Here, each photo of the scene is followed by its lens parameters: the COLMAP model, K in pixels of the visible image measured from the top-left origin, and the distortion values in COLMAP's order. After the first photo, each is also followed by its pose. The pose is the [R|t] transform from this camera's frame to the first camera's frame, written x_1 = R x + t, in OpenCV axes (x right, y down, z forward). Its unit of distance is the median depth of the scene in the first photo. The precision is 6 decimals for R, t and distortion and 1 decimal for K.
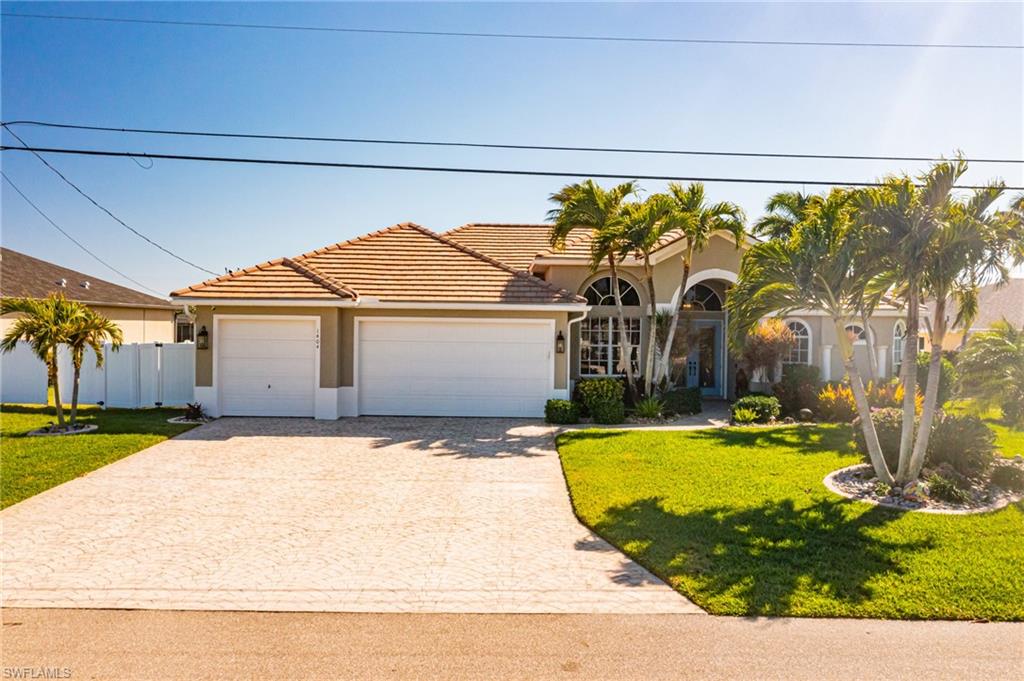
lens RADIAL K [[829.8, 0, 512.0], [0, 829.8, 340.5], [0, 0, 1]] dist [-0.008243, 0.008396]
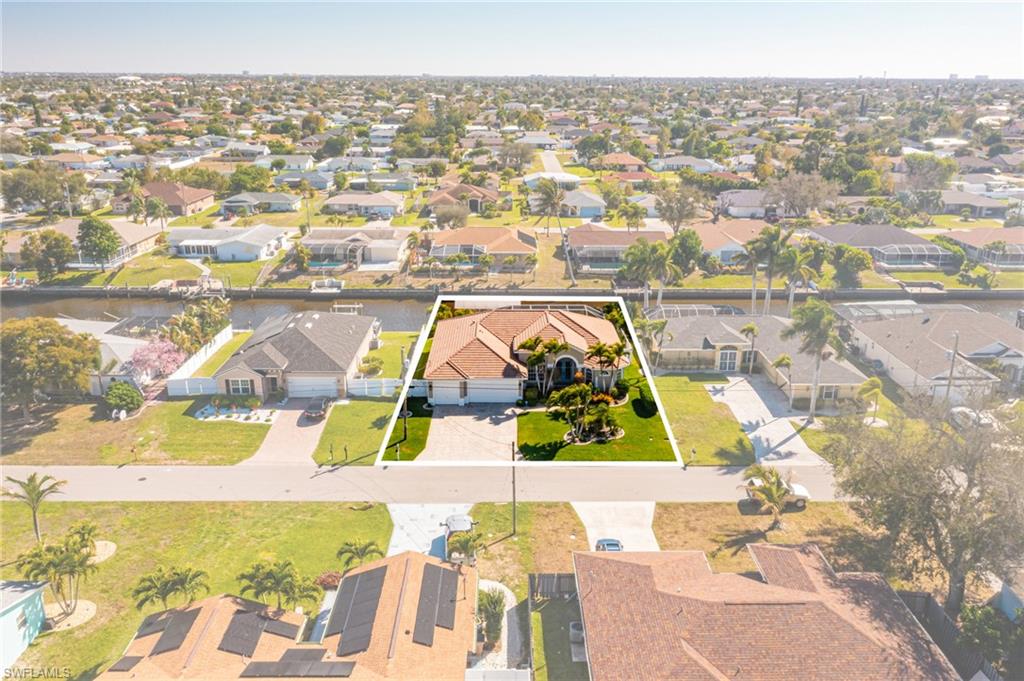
lens RADIAL K [[829.8, 0, 512.0], [0, 829.8, 340.5], [0, 0, 1]] dist [-0.008243, 0.008396]
pose [[0.999877, -0.005435, -0.014682, 0.081918], [0.009363, 0.959205, 0.282556, -1.345362], [0.012547, -0.282659, 0.959139, -2.776616]]
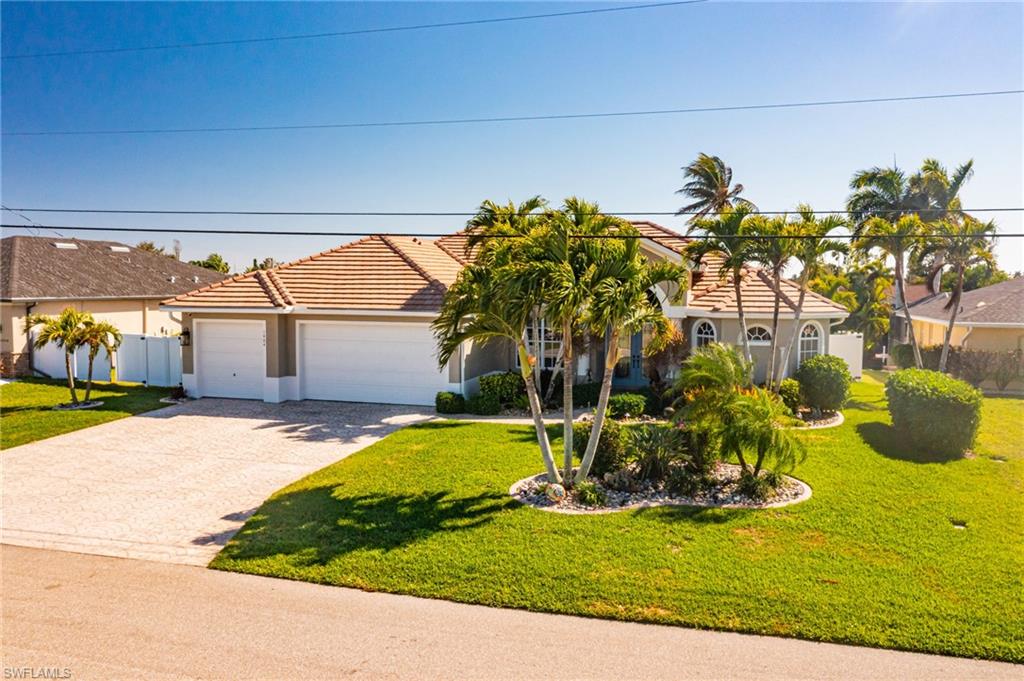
lens RADIAL K [[829.8, 0, 512.0], [0, 829.8, 340.5], [0, 0, 1]] dist [-0.008243, 0.008396]
pose [[0.959743, 0.014314, -0.280513, 0.478655], [-0.001059, 0.998878, 0.047346, -0.058775], [0.280876, -0.045143, 0.958682, -0.099830]]
